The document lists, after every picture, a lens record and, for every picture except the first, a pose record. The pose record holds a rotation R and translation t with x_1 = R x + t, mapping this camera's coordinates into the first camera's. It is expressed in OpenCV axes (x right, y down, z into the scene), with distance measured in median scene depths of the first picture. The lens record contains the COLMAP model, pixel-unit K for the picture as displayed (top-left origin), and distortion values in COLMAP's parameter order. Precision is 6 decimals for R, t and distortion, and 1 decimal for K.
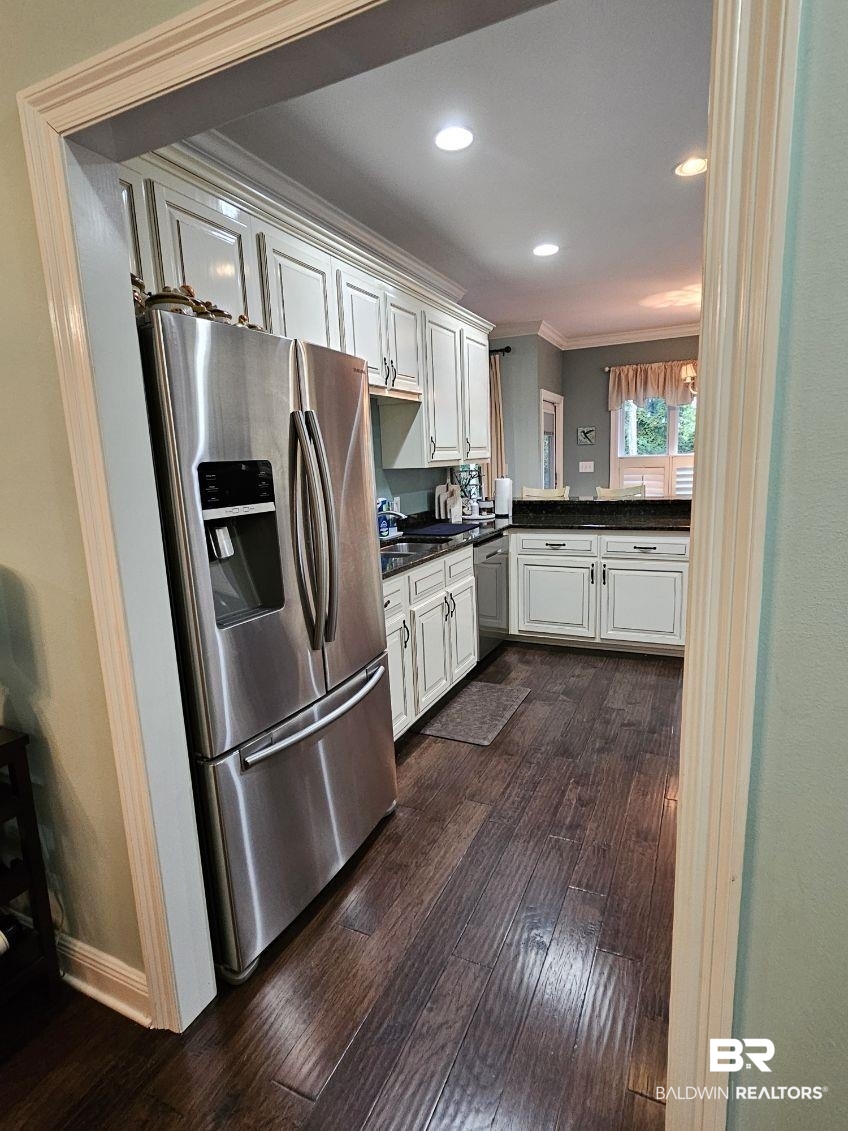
lens RADIAL K [[584.6, 0, 436.5], [0, 584.6, 565.0], [0, 0, 1]] dist [-0.000812, 0.000180]
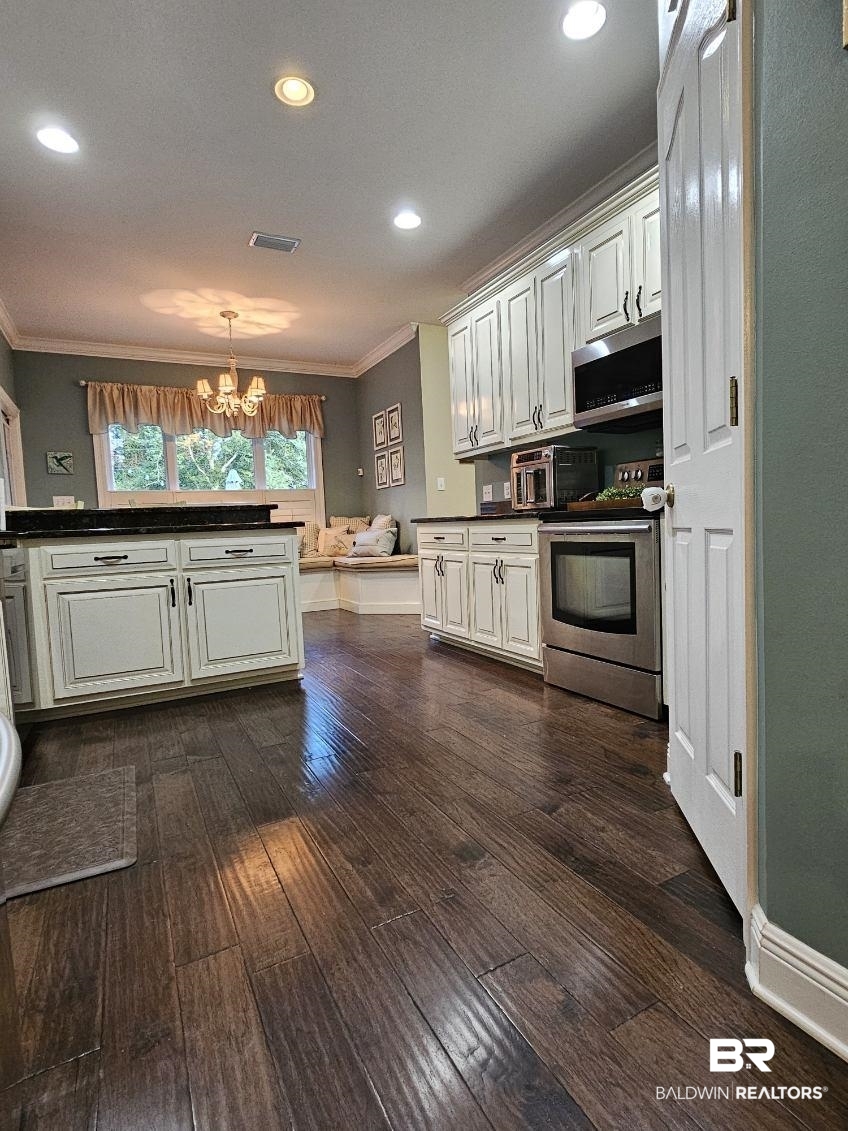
lens RADIAL K [[584.6, 0, 436.5], [0, 584.6, 565.0], [0, 0, 1]] dist [-0.000812, 0.000180]
pose [[0.604639, -0.044723, 0.795243, -0.112194], [0.165091, 0.983777, -0.070197, 0.084662], [-0.779202, 0.173732, 0.602214, 0.284651]]
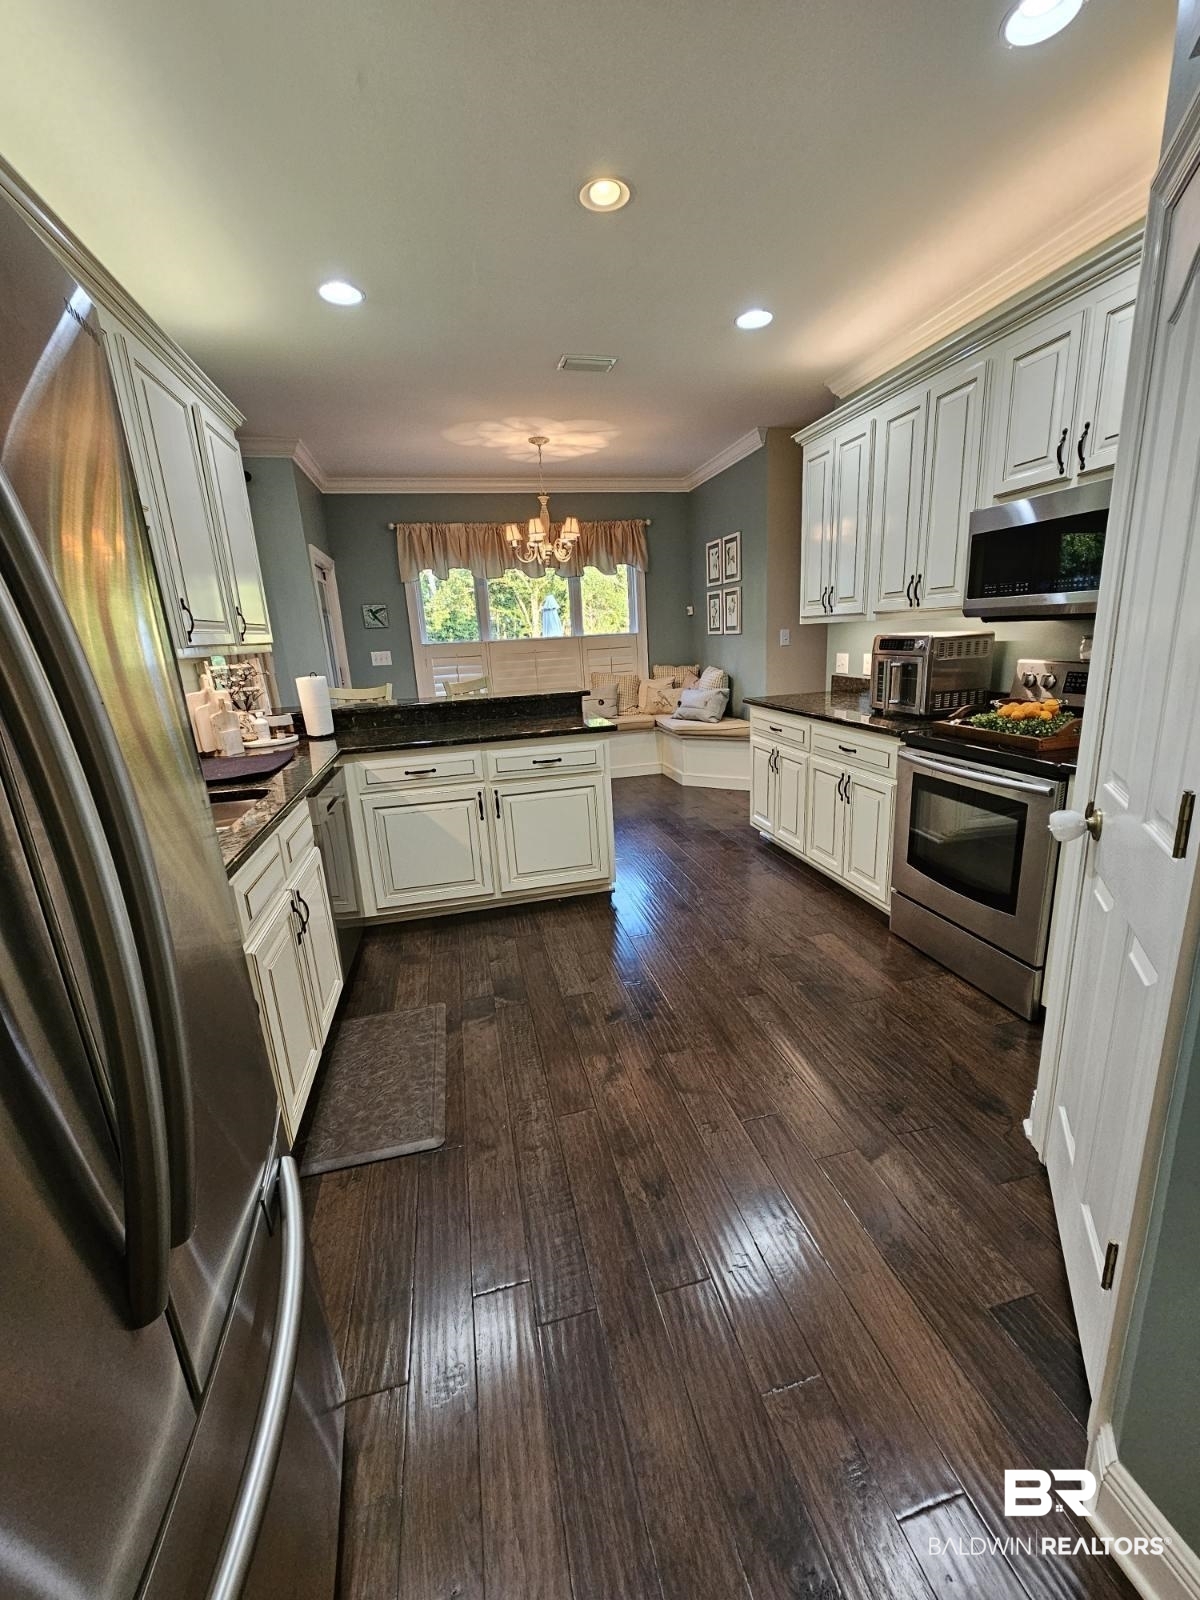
lens RADIAL K [[655.1, 0, 614.7], [0, 655.1, 798.6], [0, 0, 1]] dist [0.000233, -0.000239]
pose [[0.781396, -0.158188, 0.603652, -0.078133], [0.134433, 0.987296, 0.084706, -0.037650], [-0.609383, 0.014962, 0.792735, 0.271749]]
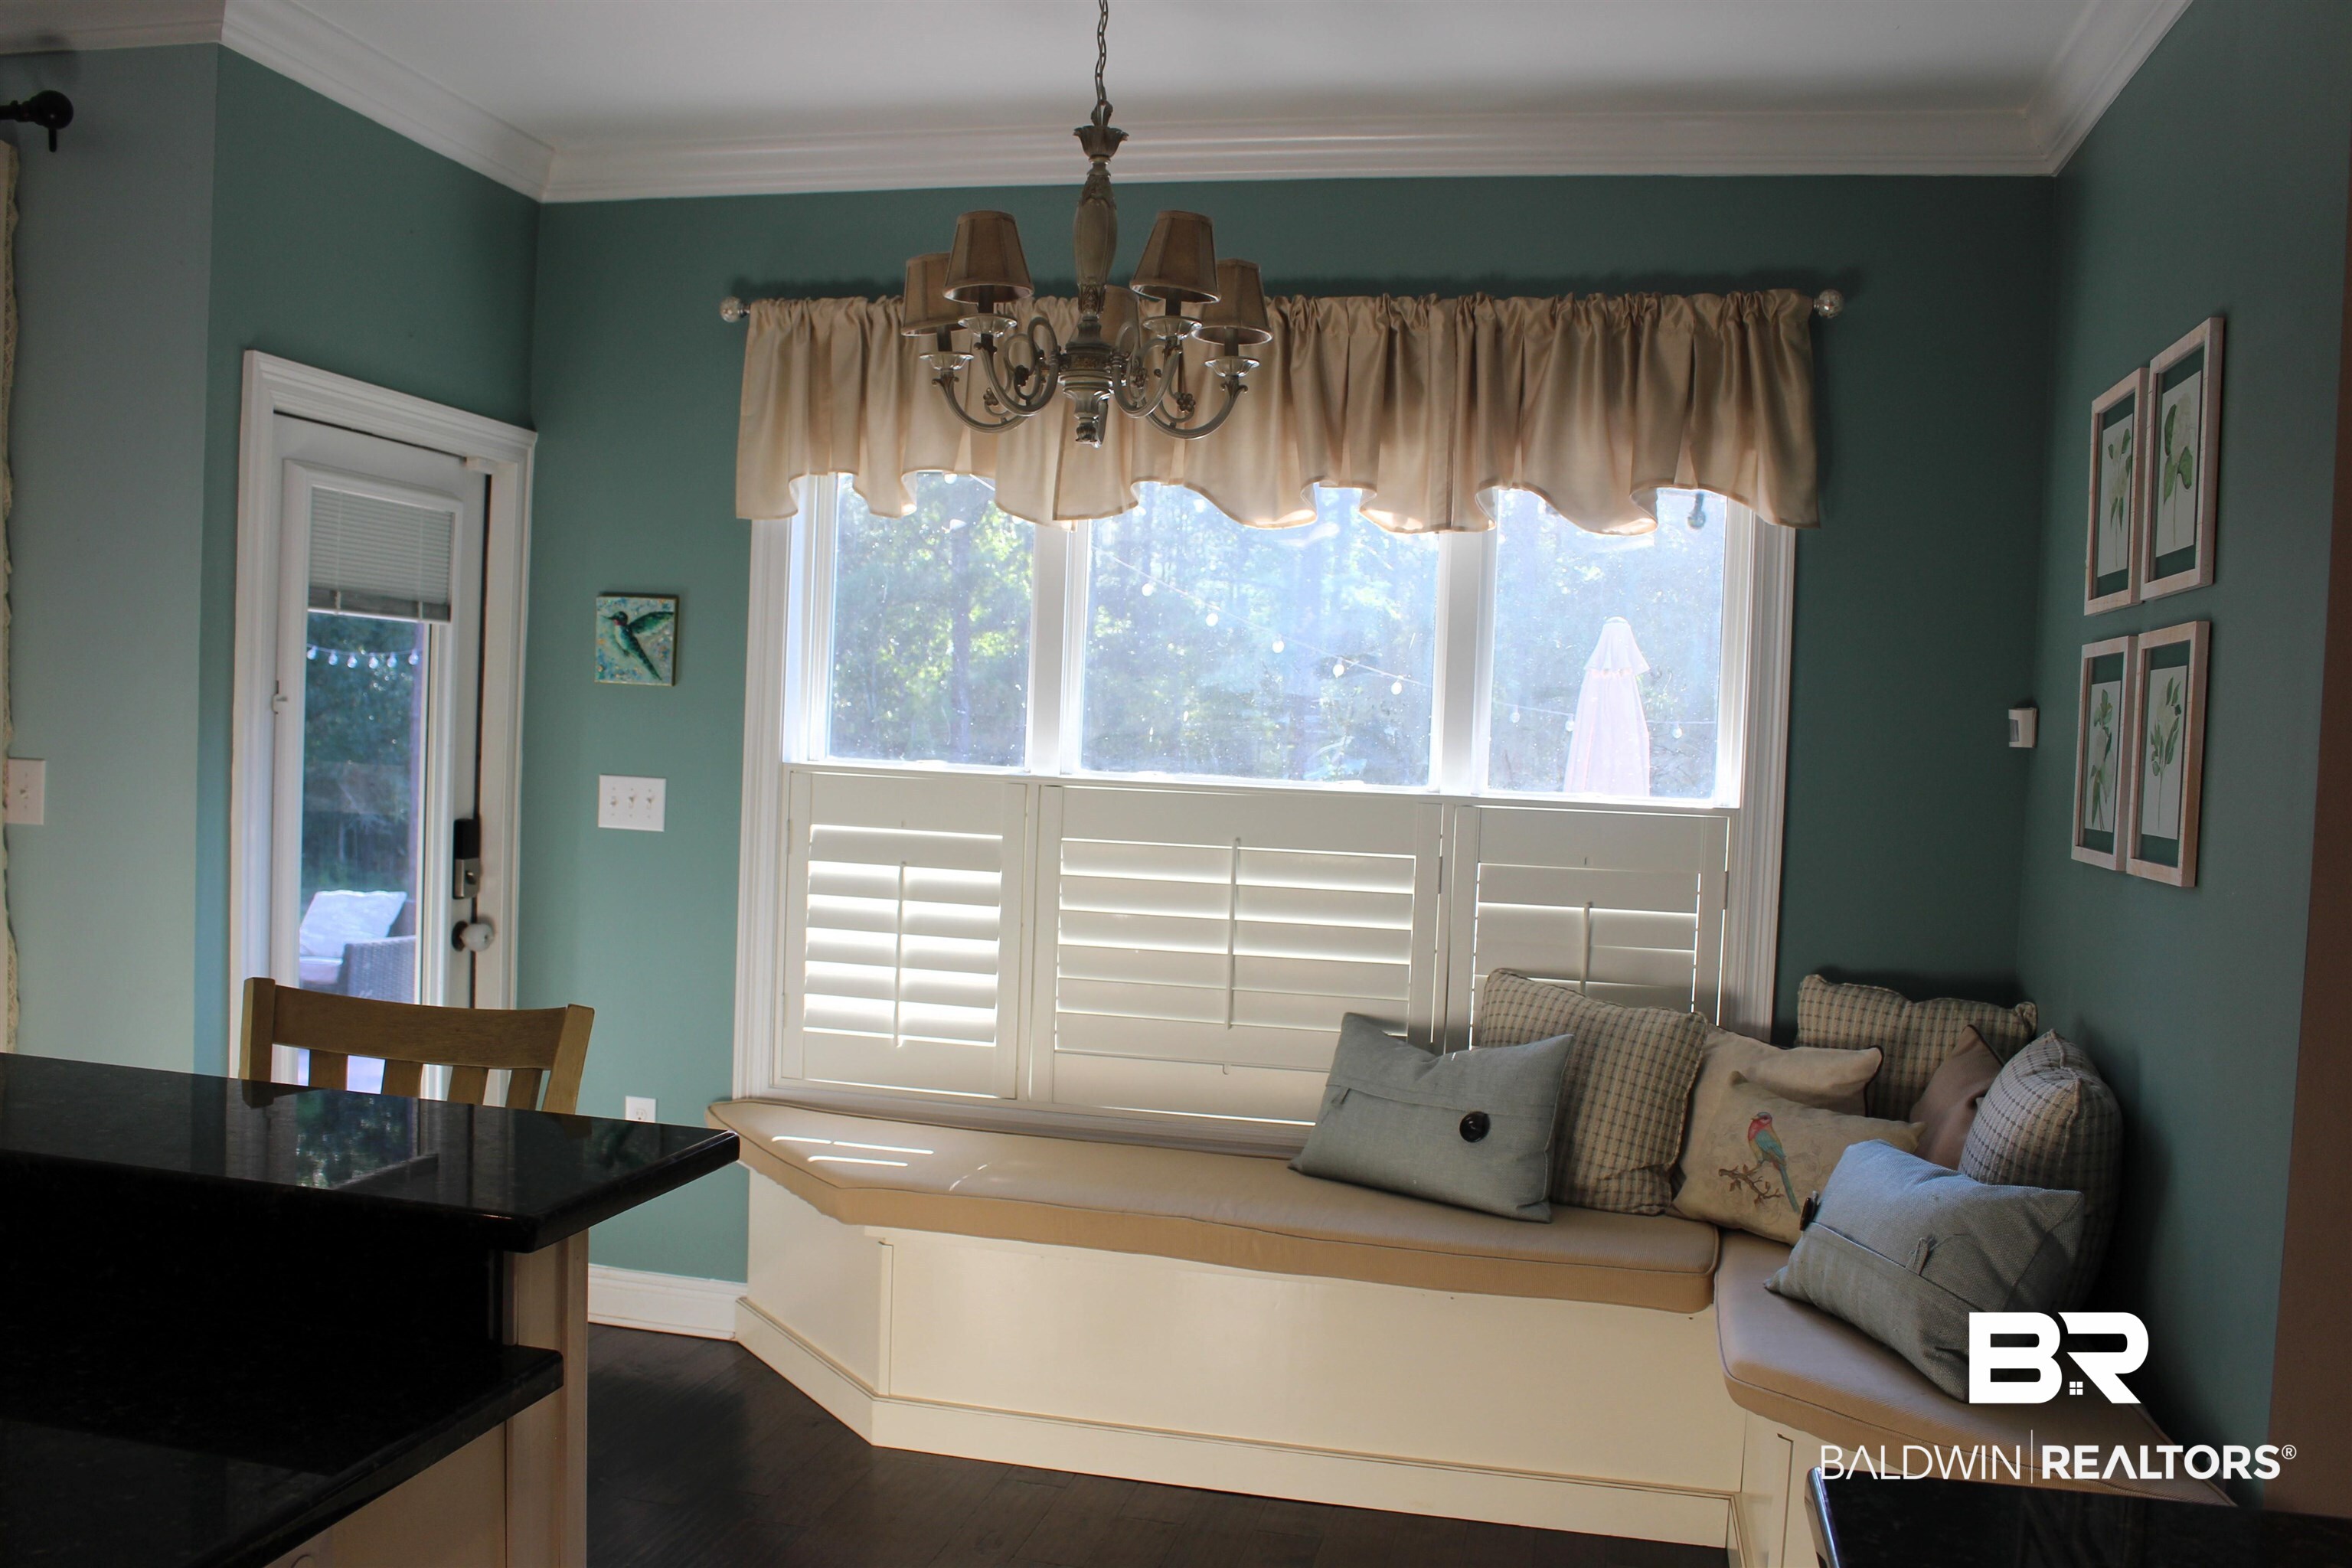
lens RADIAL K [[1966.4, 0, 1176.0], [0, 1966.4, 784.0], [0, 0, 1]] dist [-0.115693, -0.000056]
pose [[0.973719, 0.069928, 0.216750, 0.502855], [-0.036680, 0.987424, -0.153782, -0.146341], [-0.224778, 0.141790, 0.964039, 0.620662]]
